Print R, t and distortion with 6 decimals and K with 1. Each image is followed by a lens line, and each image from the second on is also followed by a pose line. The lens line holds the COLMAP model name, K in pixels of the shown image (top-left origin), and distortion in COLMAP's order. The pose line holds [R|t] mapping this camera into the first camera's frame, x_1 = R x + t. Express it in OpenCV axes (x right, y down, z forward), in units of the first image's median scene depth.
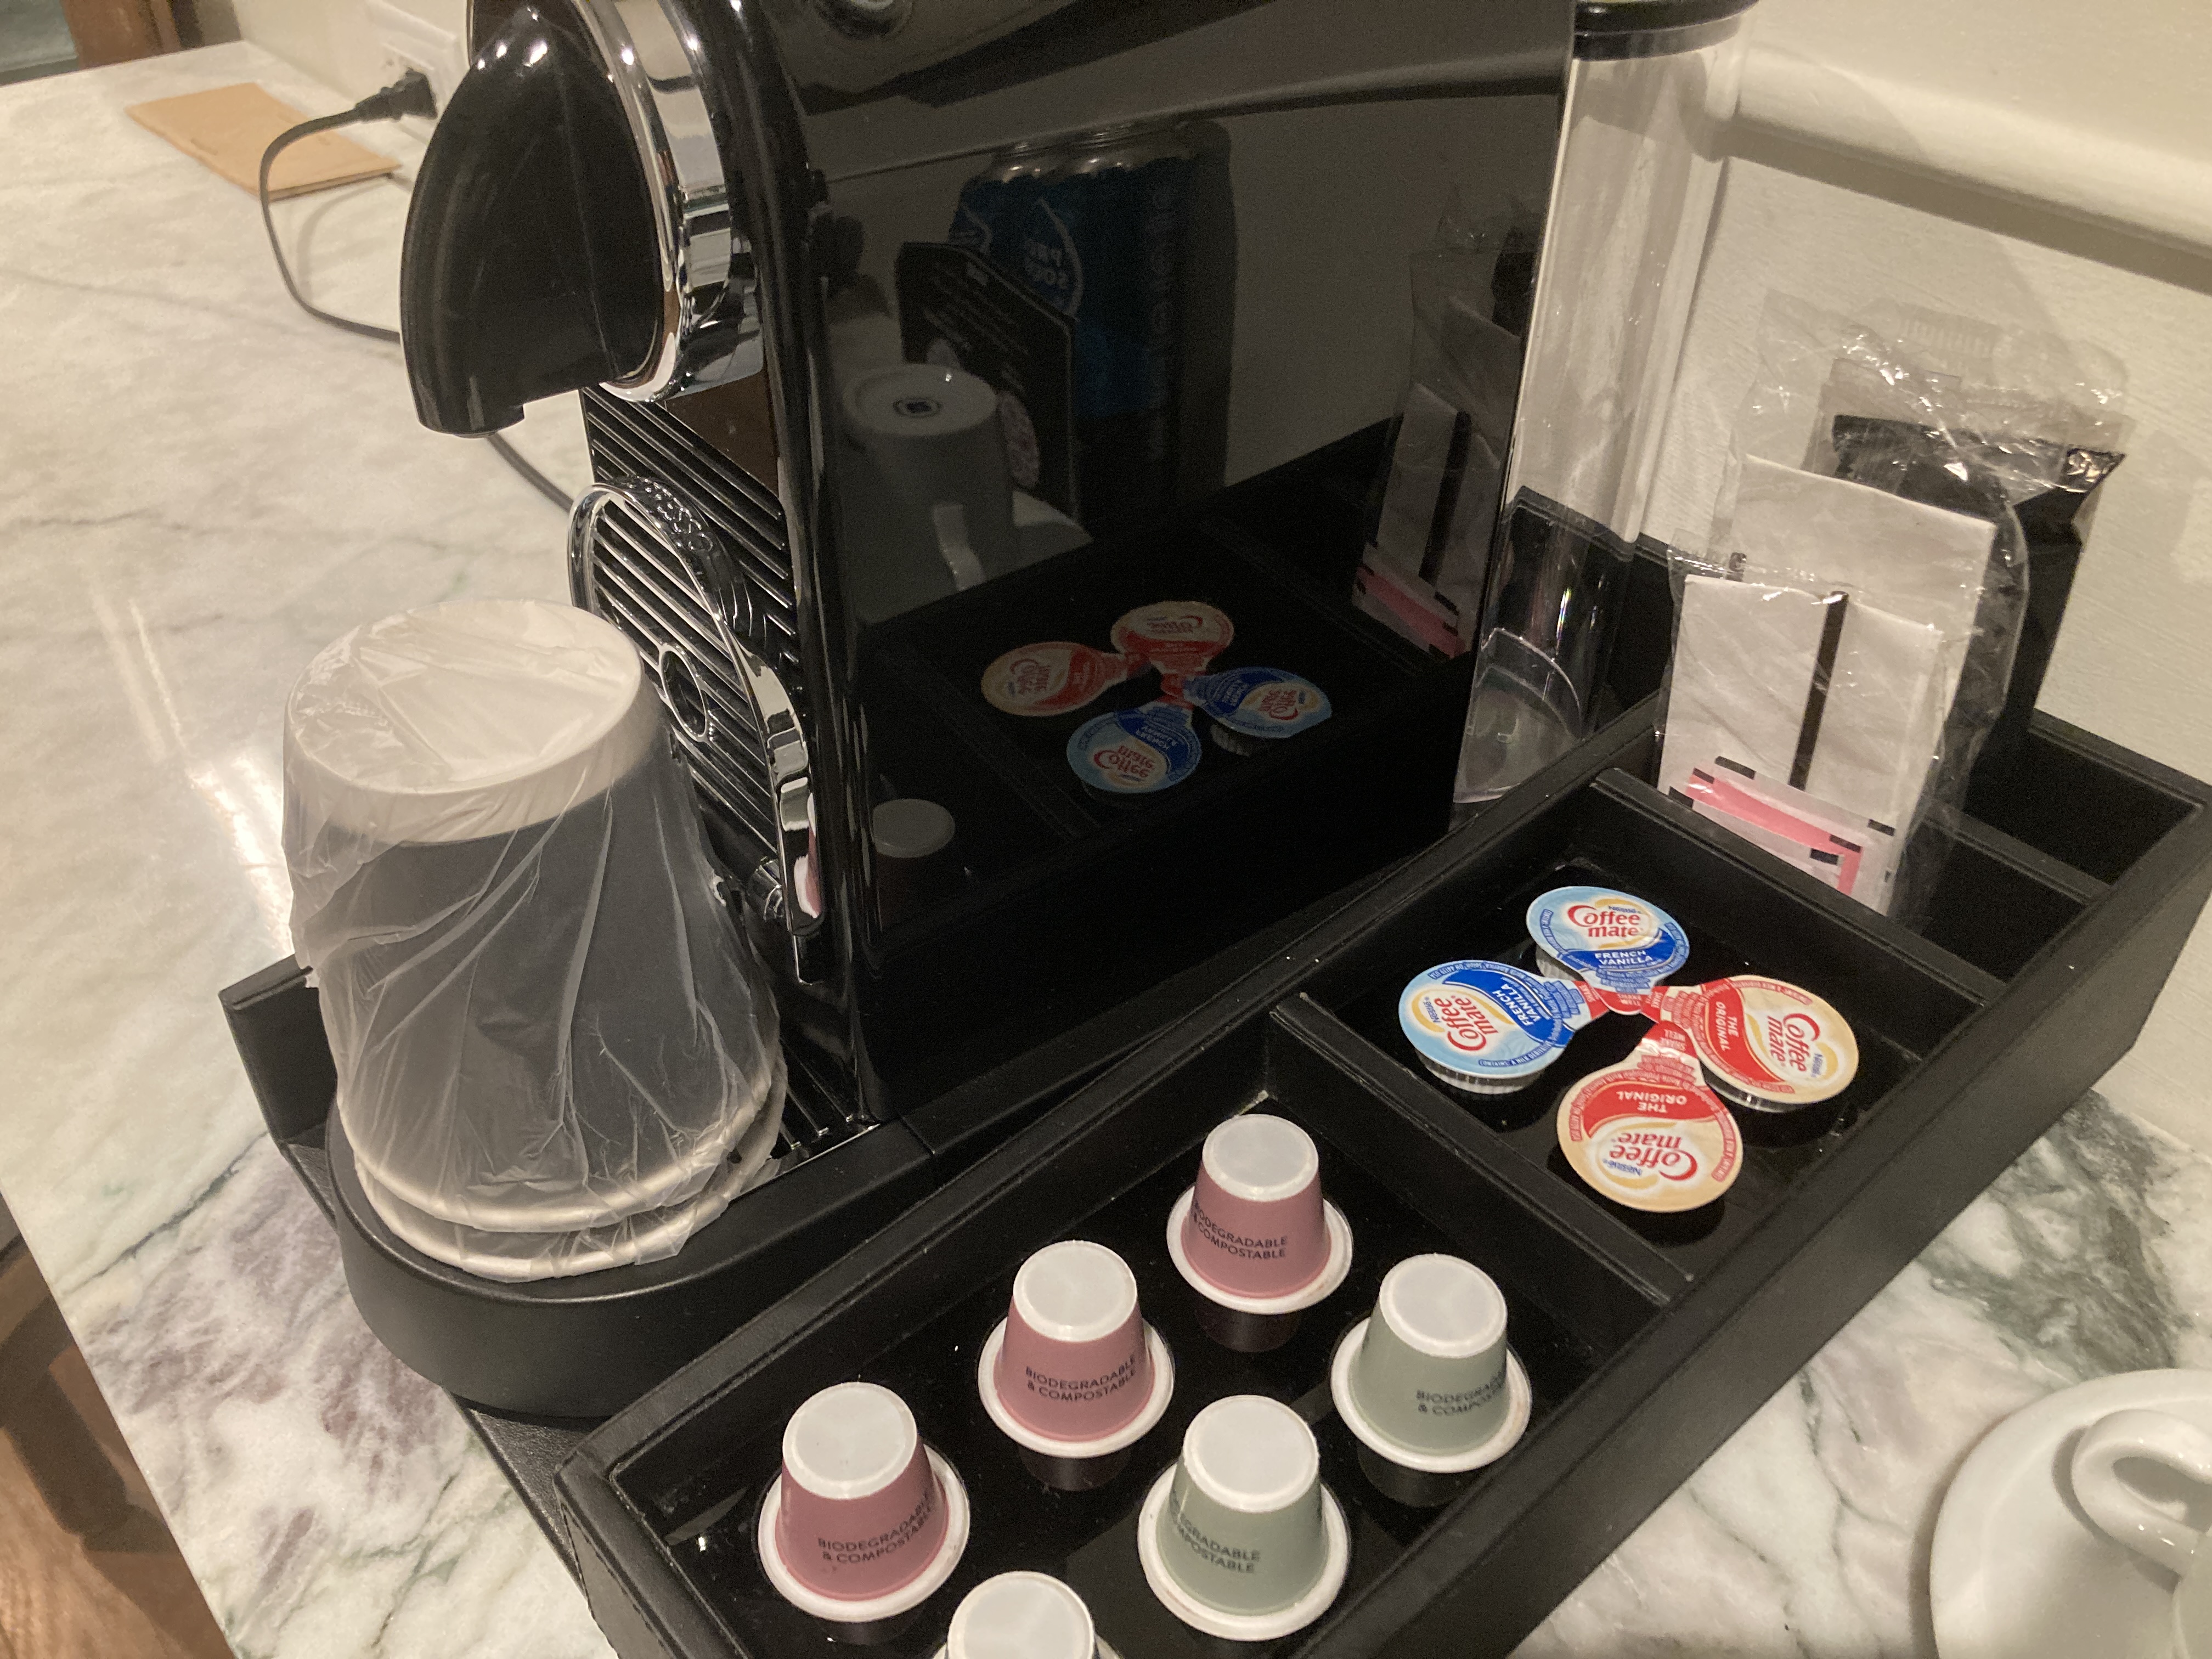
lens RADIAL K [[1819.0, 0, 1099.6], [0, 1819.0, 838.3], [0, 0, 1]] dist [0.009158, 0.013258]
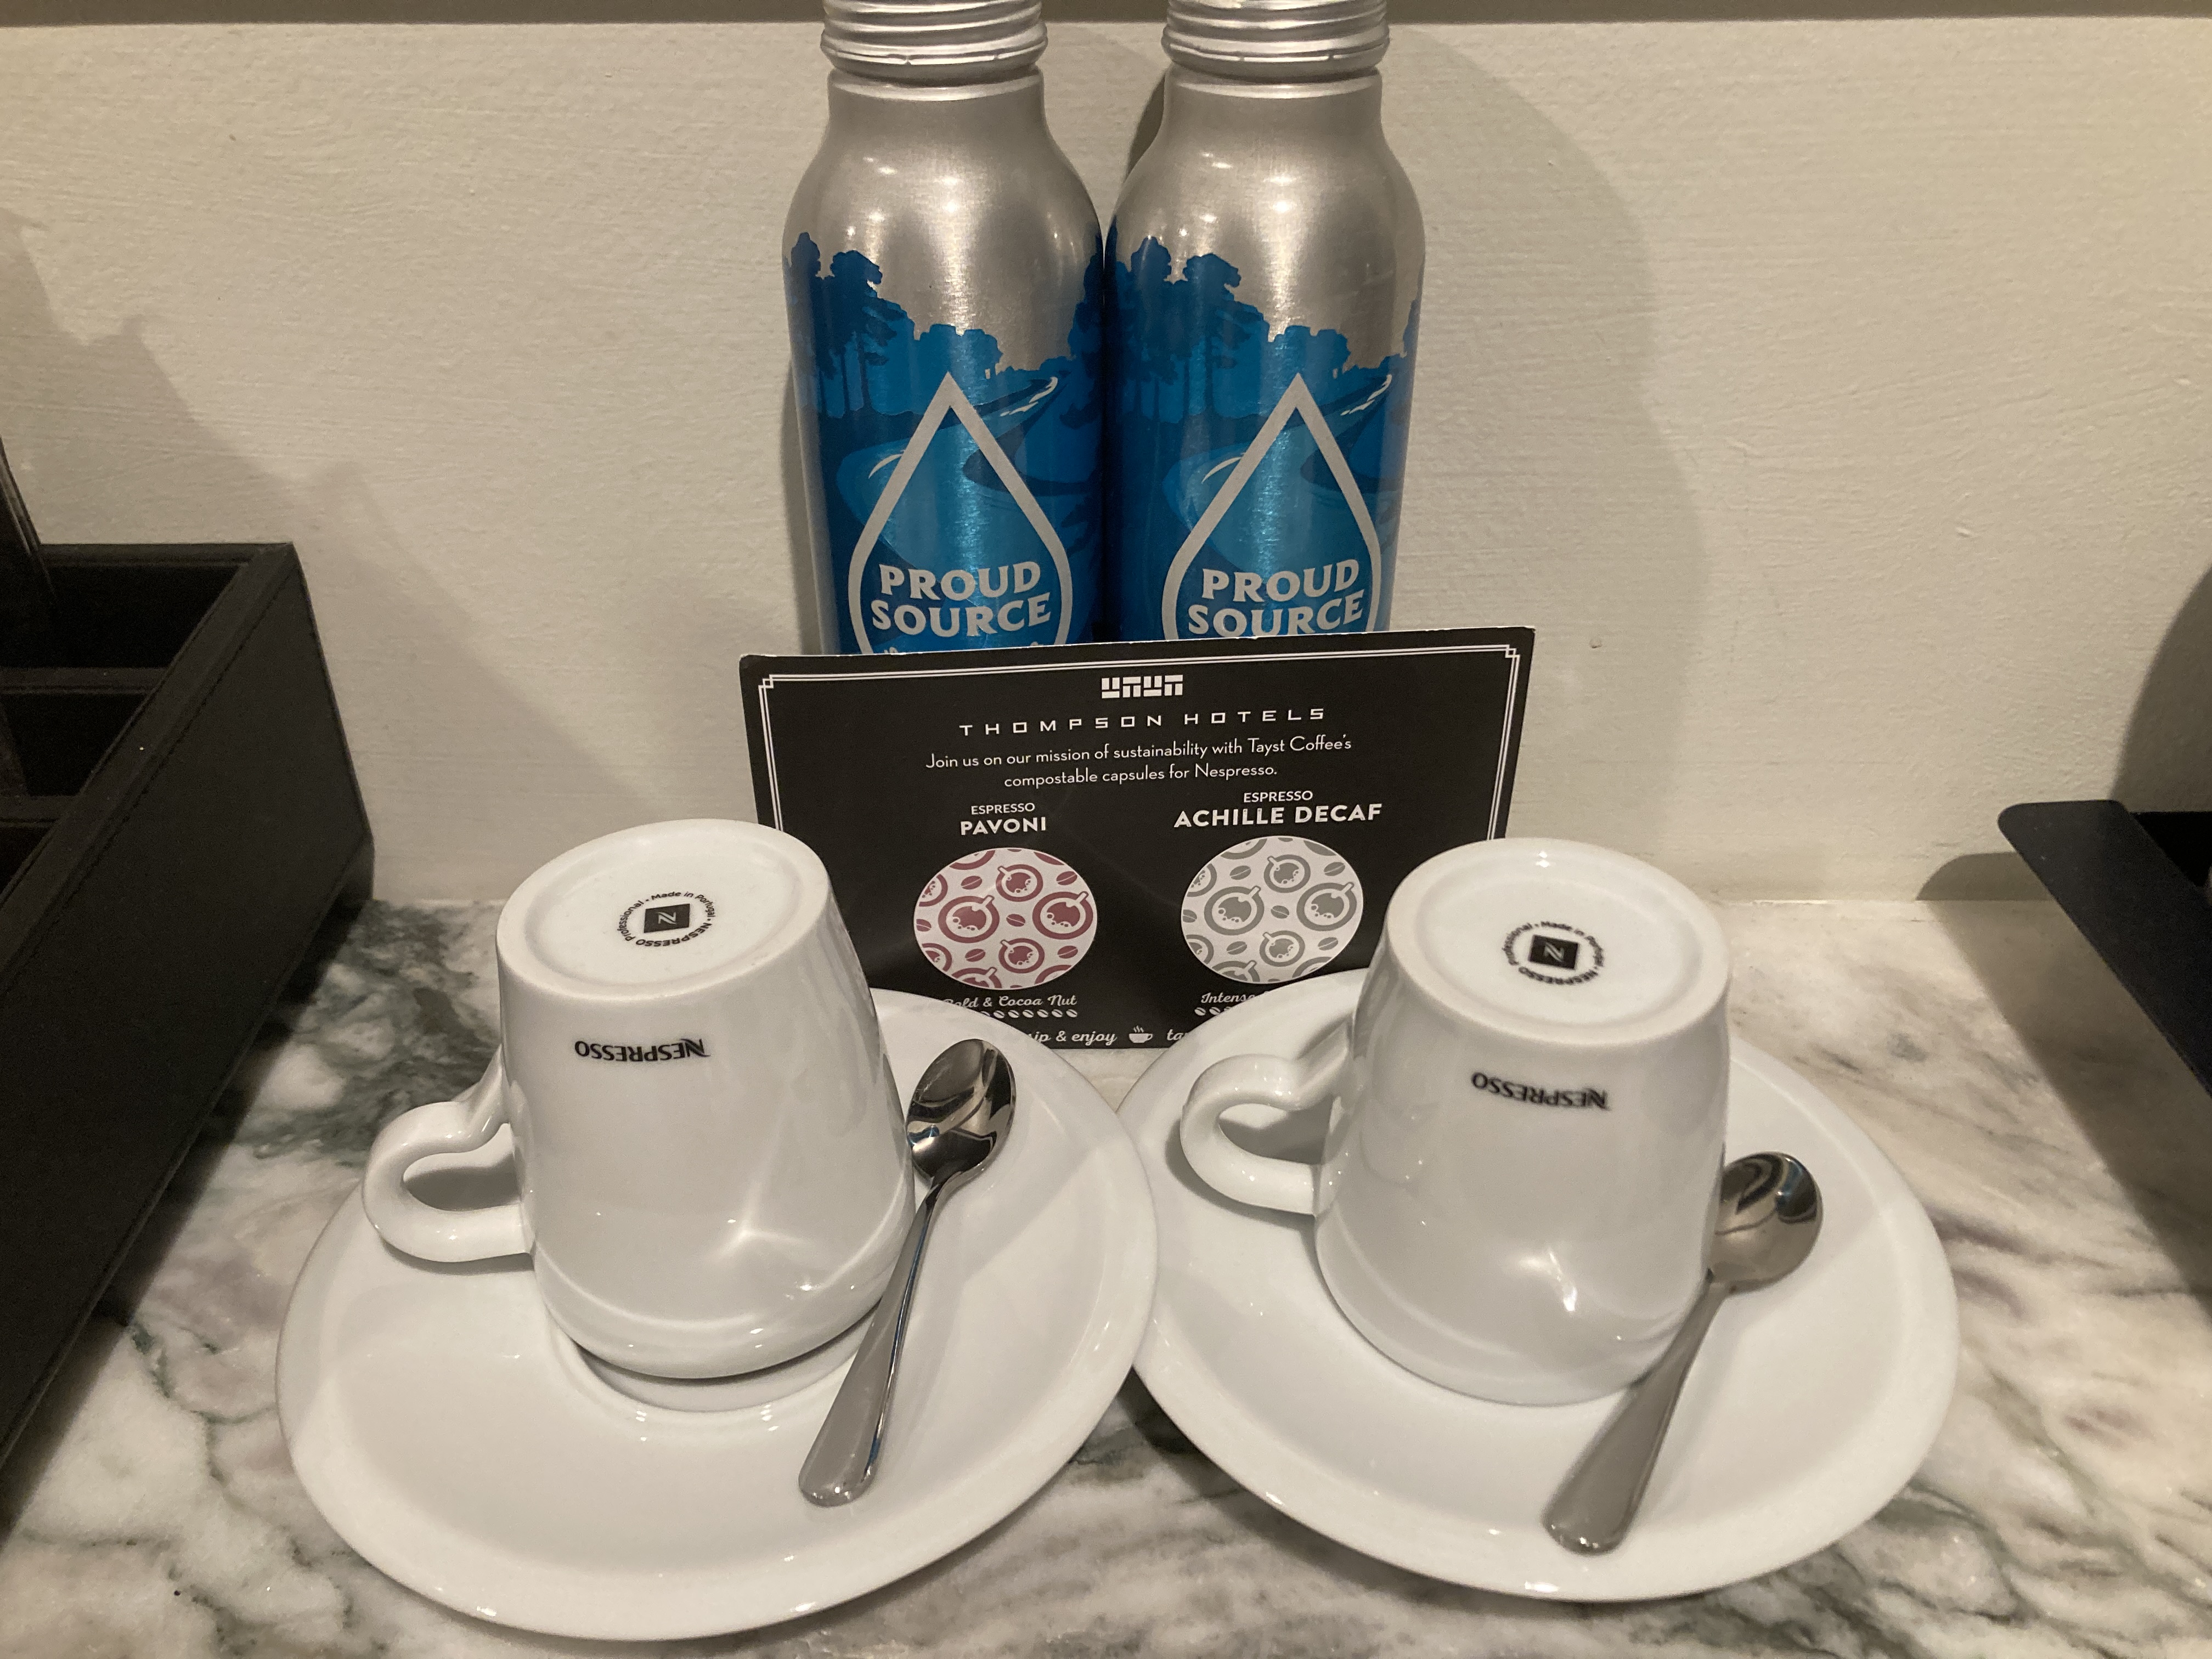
lens RADIAL K [[1819.0, 0, 1102.1], [0, 1819.0, 827.3], [0, 0, 1]] dist [0.009158, 0.013258]
pose [[0.647223, -0.422763, 0.634330, 0.227186], [0.472054, 0.875655, 0.101950, 0.206636], [-0.598555, 0.233453, 0.766311, 0.045816]]
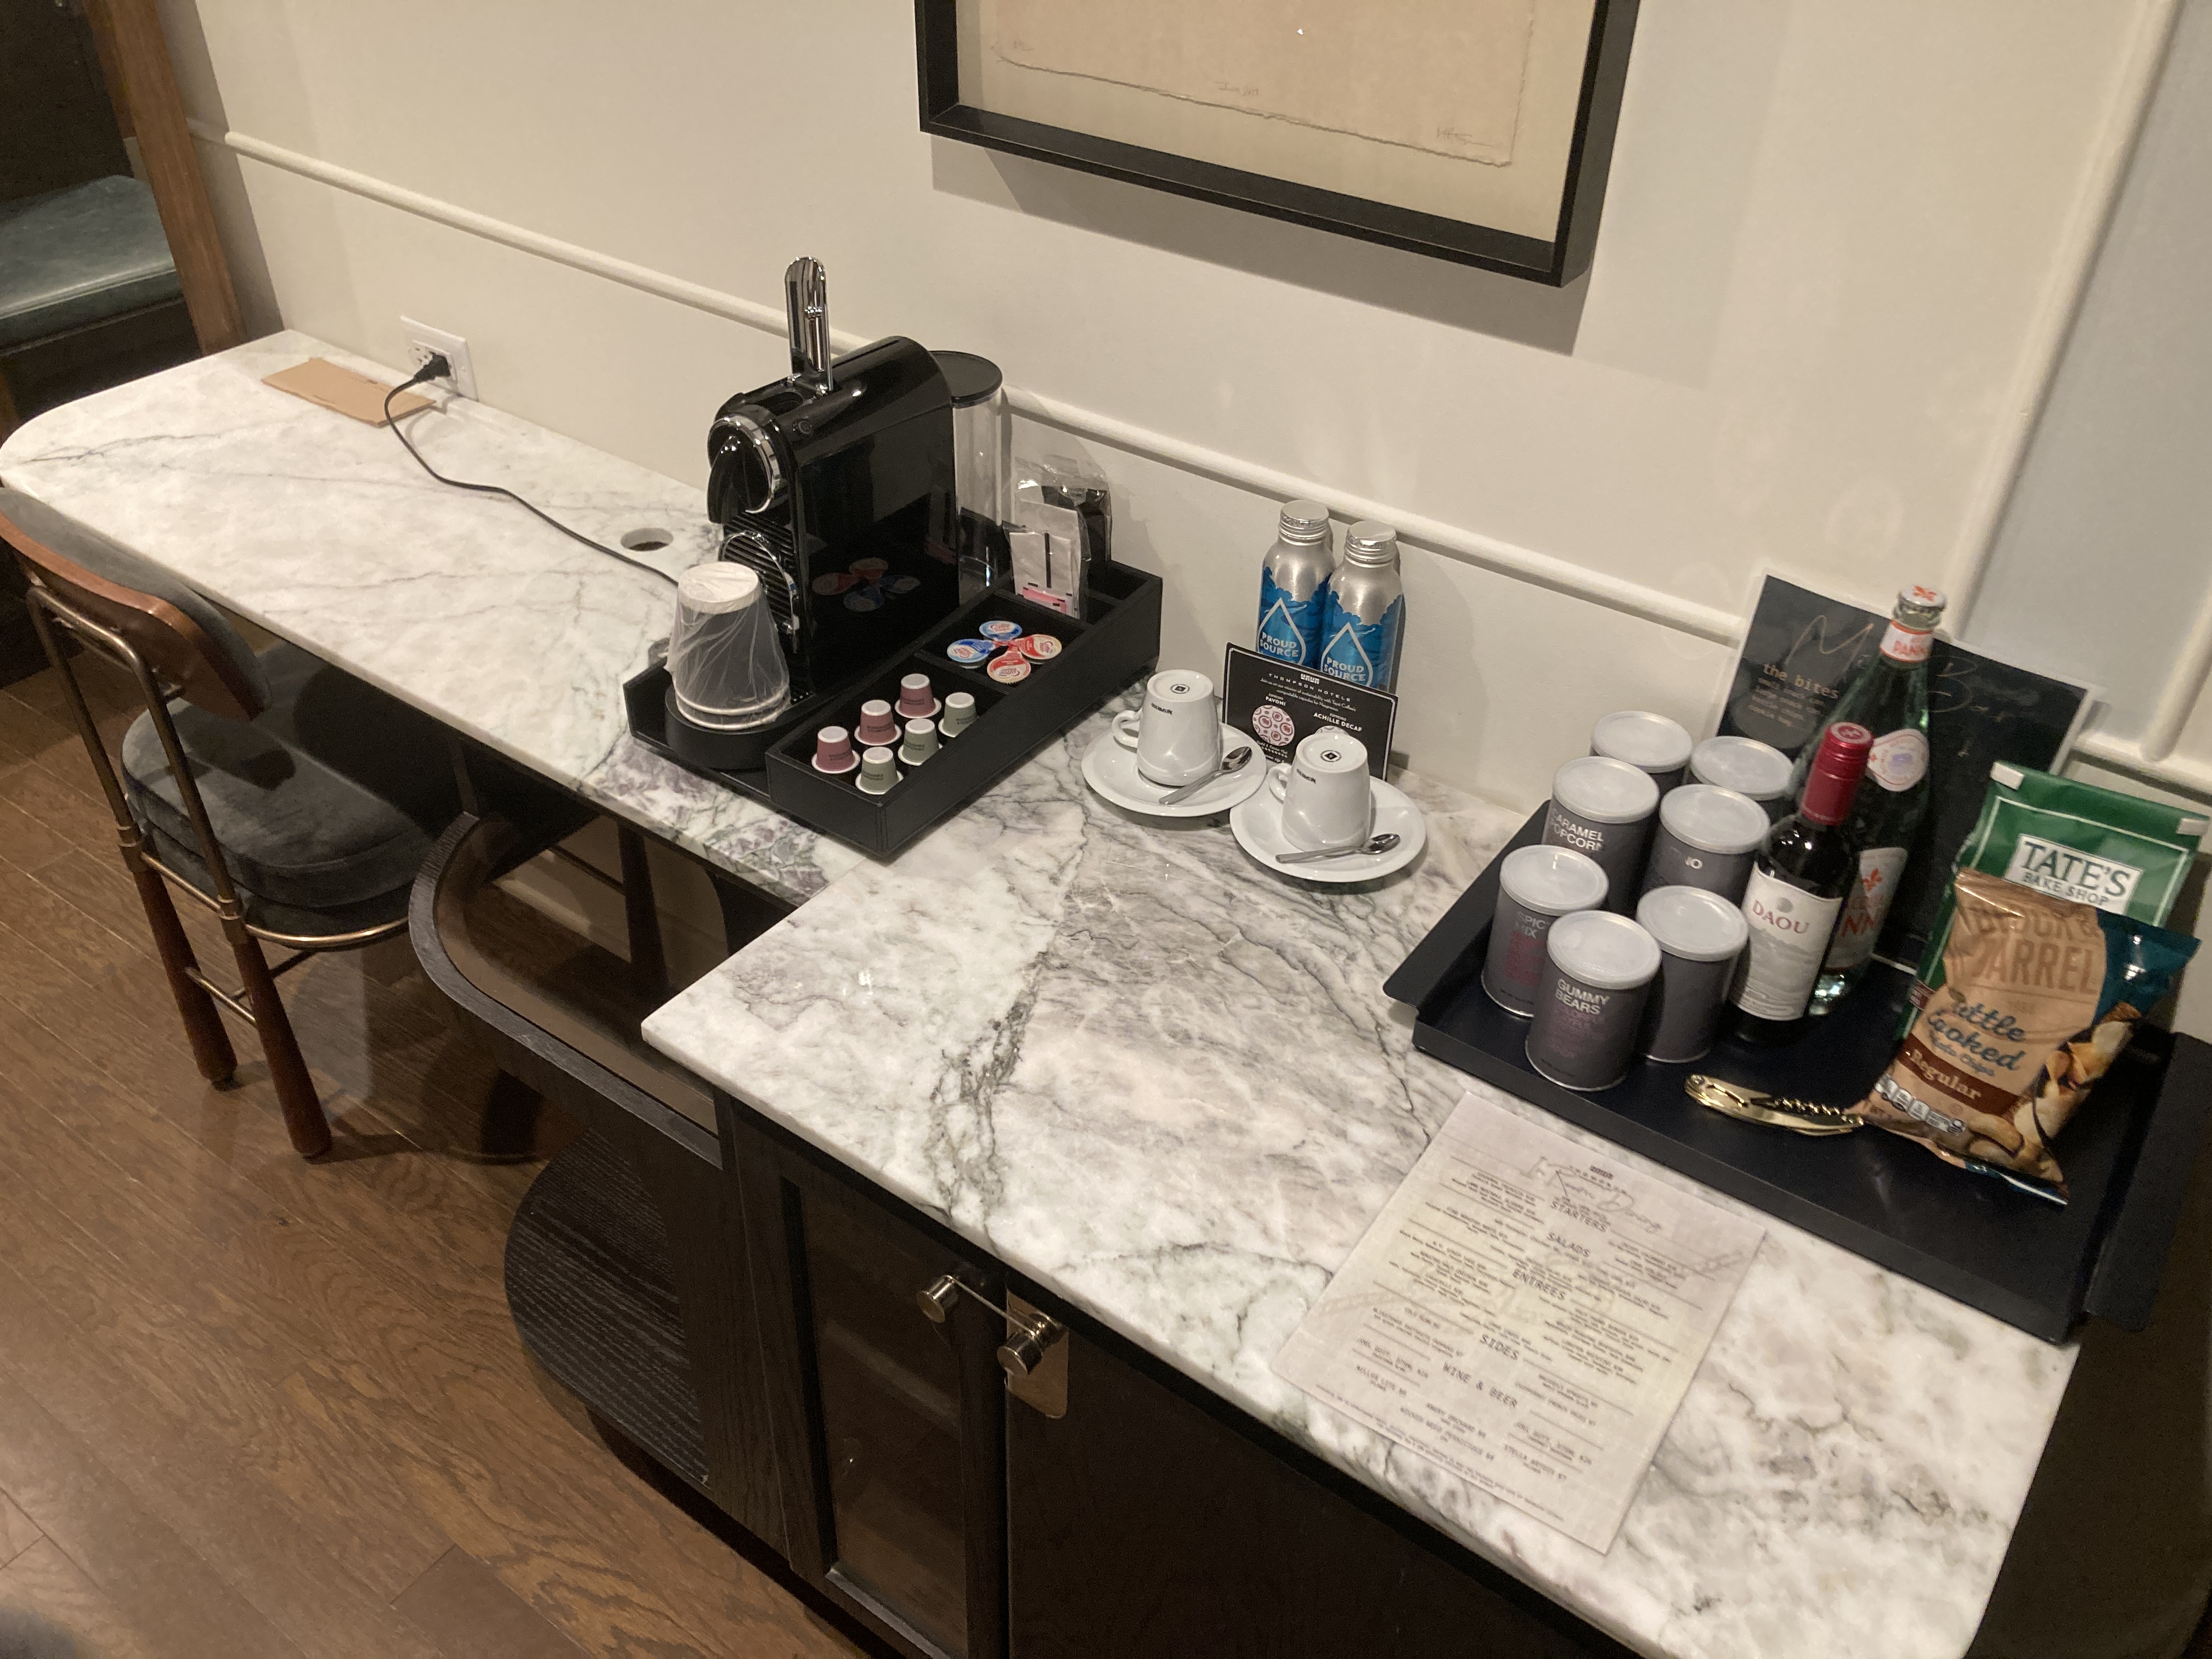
lens RADIAL K [[1819.0, 0, 1092.7], [0, 1819.0, 830.9], [0, 0, 1]] dist [0.009158, 0.013258]
pose [[0.972980, -0.124460, 0.194473, -0.302423], [0.128822, 0.991618, -0.009895, 0.504174], [-0.191612, 0.034680, 0.980858, -2.581033]]
